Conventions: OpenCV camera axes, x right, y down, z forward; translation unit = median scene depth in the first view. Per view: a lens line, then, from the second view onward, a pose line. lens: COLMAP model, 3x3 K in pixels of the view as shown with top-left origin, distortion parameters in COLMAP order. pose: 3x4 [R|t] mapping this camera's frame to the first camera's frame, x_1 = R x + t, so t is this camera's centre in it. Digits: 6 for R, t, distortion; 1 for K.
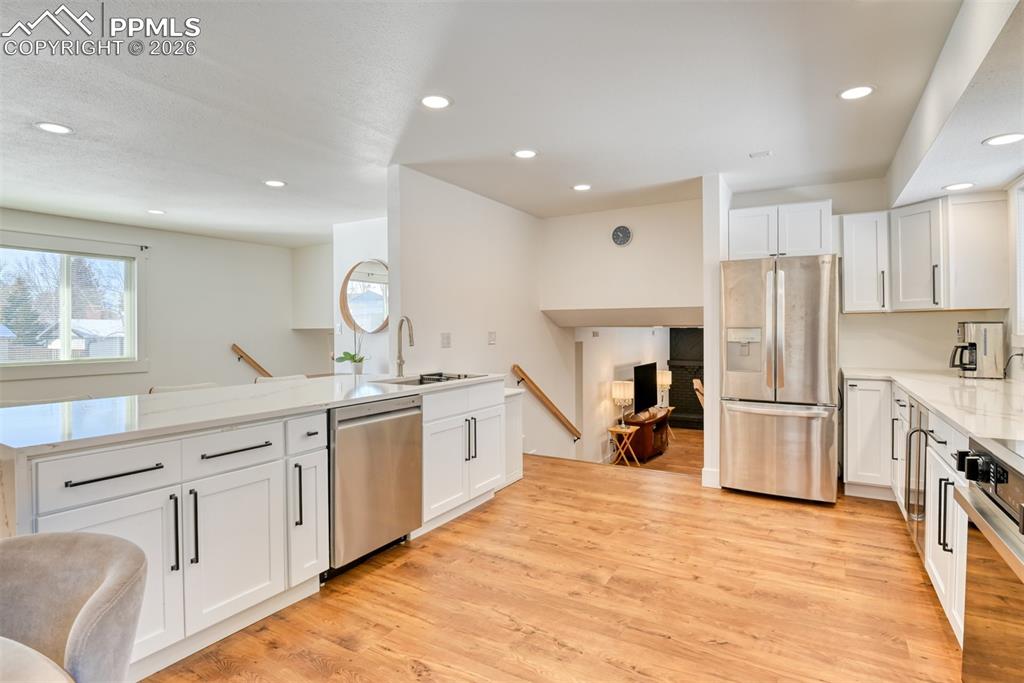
lens RADIAL K [[507.5, 0, 515.7], [0, 507.5, 333.7], [0, 0, 1]] dist [-0.023548, -0.000376]
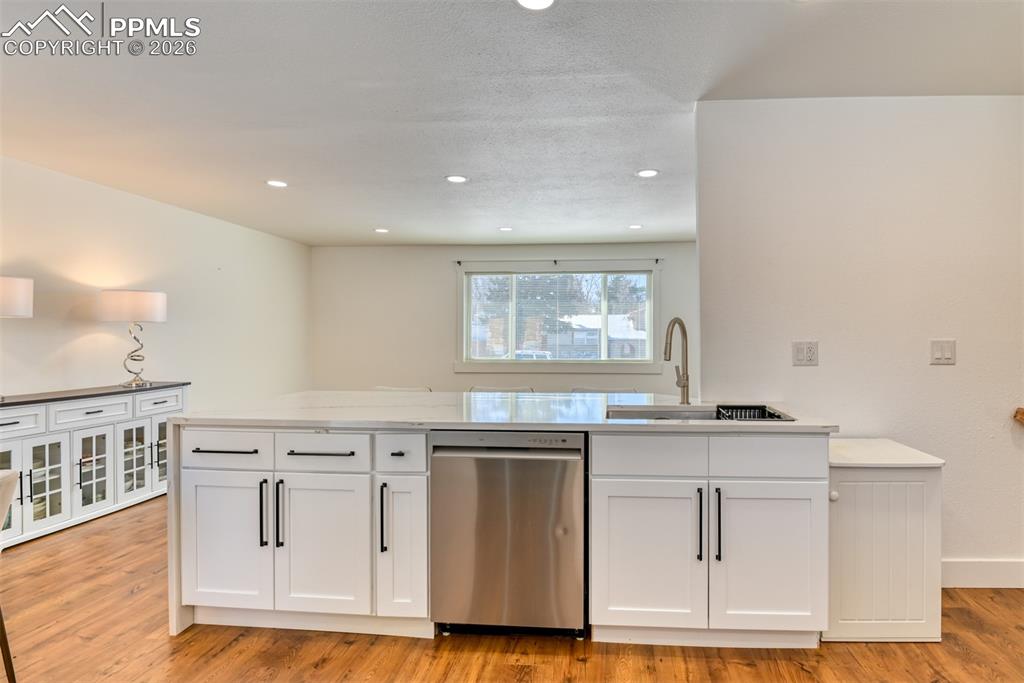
lens RADIAL K [[525.0, 0, 578.5], [0, 525.0, 331.4], [0, 0, 1]] dist [-0.024072, -0.001691]
pose [[0.450311, -0.004619, -0.892860, 0.387637], [-0.008970, 0.999913, -0.009696, -0.007566], [0.892827, 0.012375, 0.450231, 0.604018]]
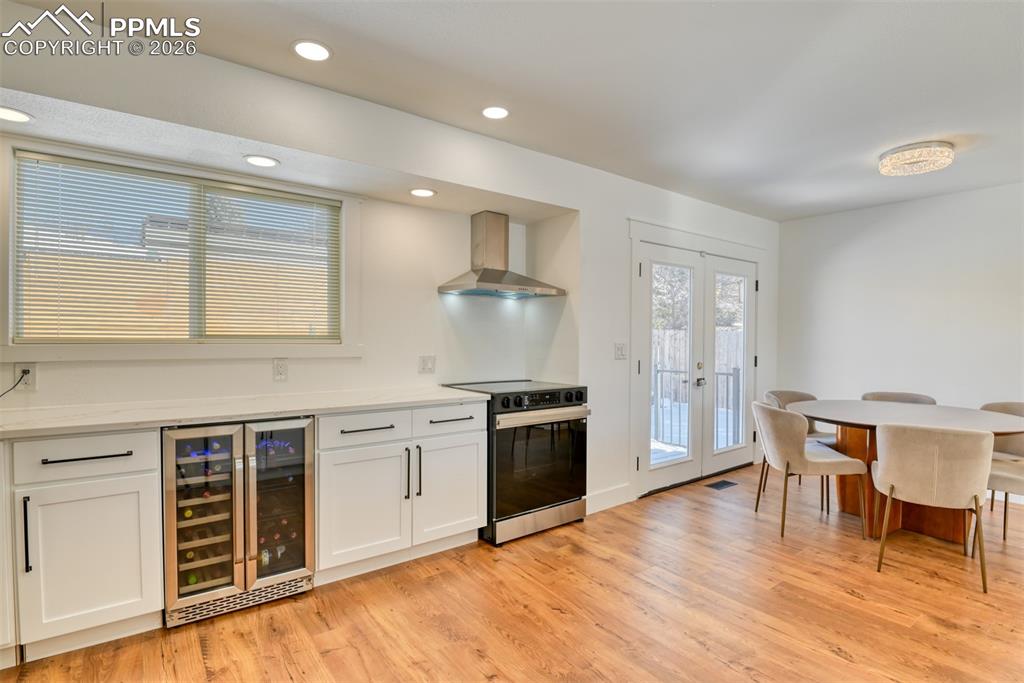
lens RADIAL K [[503.7, 0, 515.3], [0, 503.7, 342.4], [0, 0, 1]] dist [-0.026539, -0.001029]
pose [[-0.926801, -0.007993, 0.375469, 0.041803], [-0.000564, 0.999802, 0.019892, -0.016095], [-0.375553, 0.018224, -0.926622, 1.274191]]
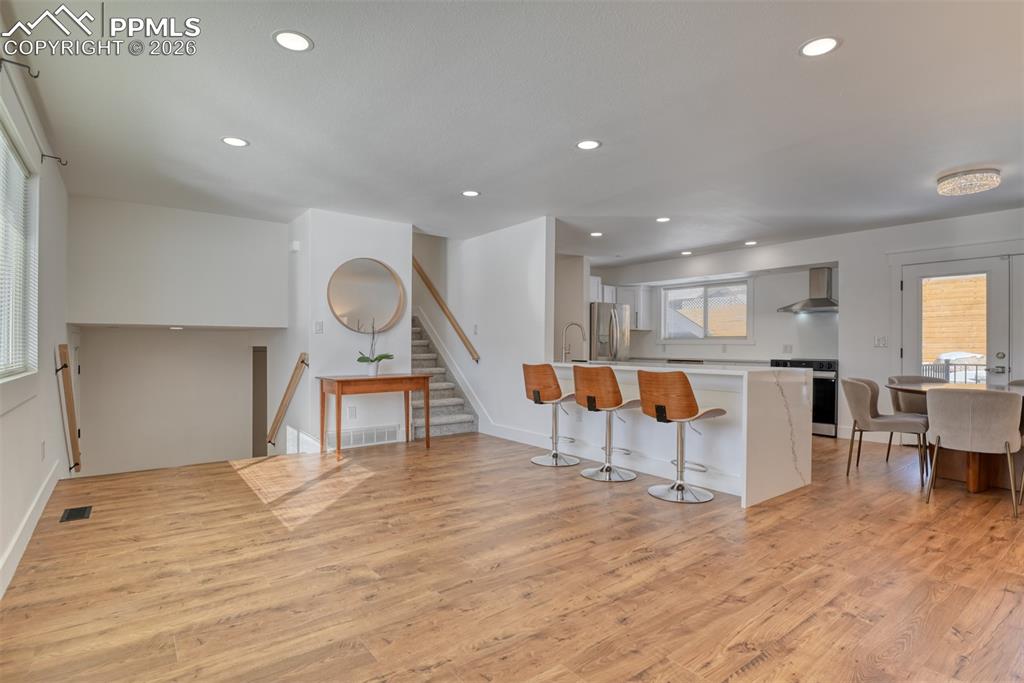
lens RADIAL K [[508.4, 0, 510.0], [0, 508.4, 346.7], [0, 0, 1]] dist [-0.000302, -0.014609]
pose [[0.376800, 0.006645, 0.926271, -1.871134], [-0.001719, 0.999978, -0.006474, 0.057035], [-0.926293, 0.000847, 0.376803, 0.651220]]
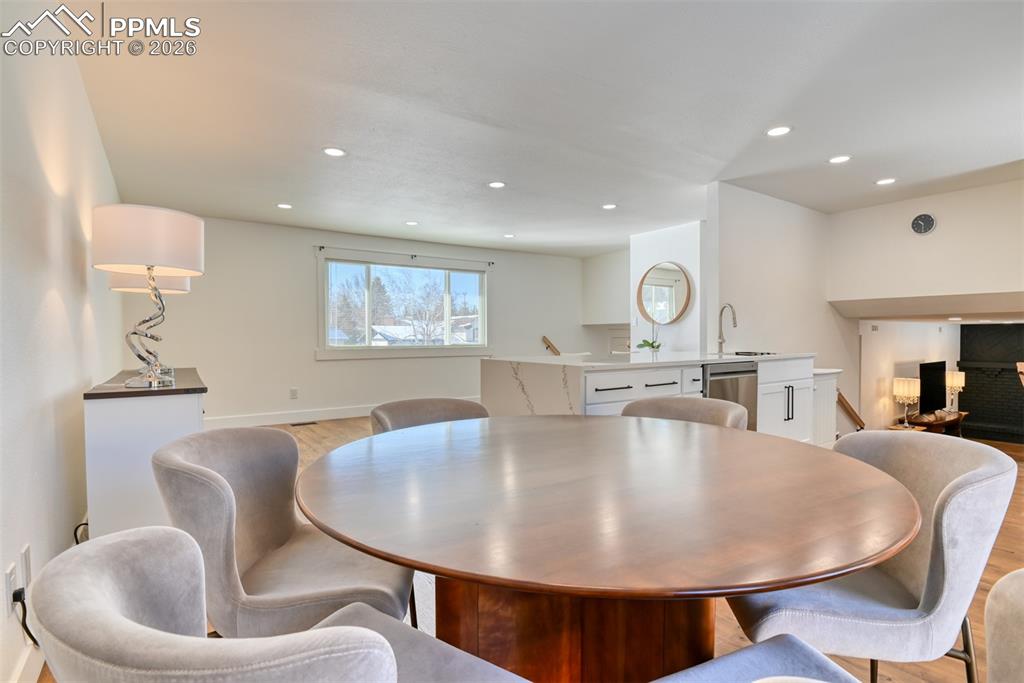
lens RADIAL K [[501.8, 0, 514.5], [0, 501.8, 345.9], [0, 0, 1]] dist [-0.027058, -0.001768]
pose [[0.913056, 0.006327, -0.407784, -0.206462], [-0.001385, 0.999922, 0.012413, 0.058709], [0.407831, -0.010769, 0.912994, -0.349835]]
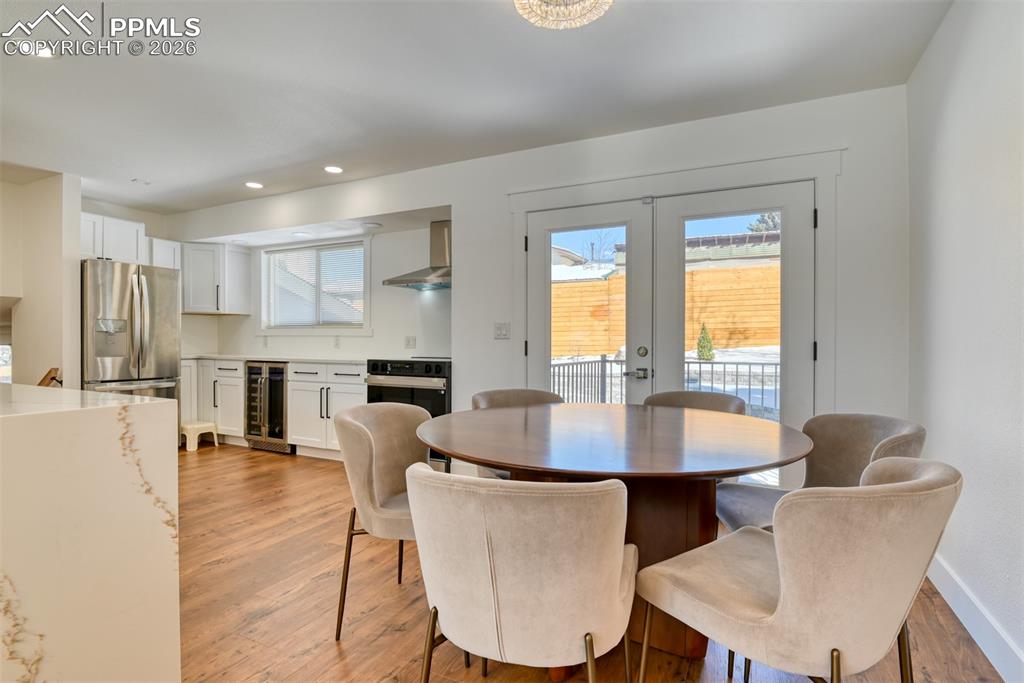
lens RADIAL K [[501.8, 0, 514.5], [0, 501.8, 345.9], [0, 0, 1]] dist [-0.027058, -0.001768]
pose [[-0.079104, -0.006251, 0.996847, -0.875808], [0.004255, 0.999969, 0.006609, 0.052715], [-0.996857, 0.004764, -0.079075, 0.179421]]
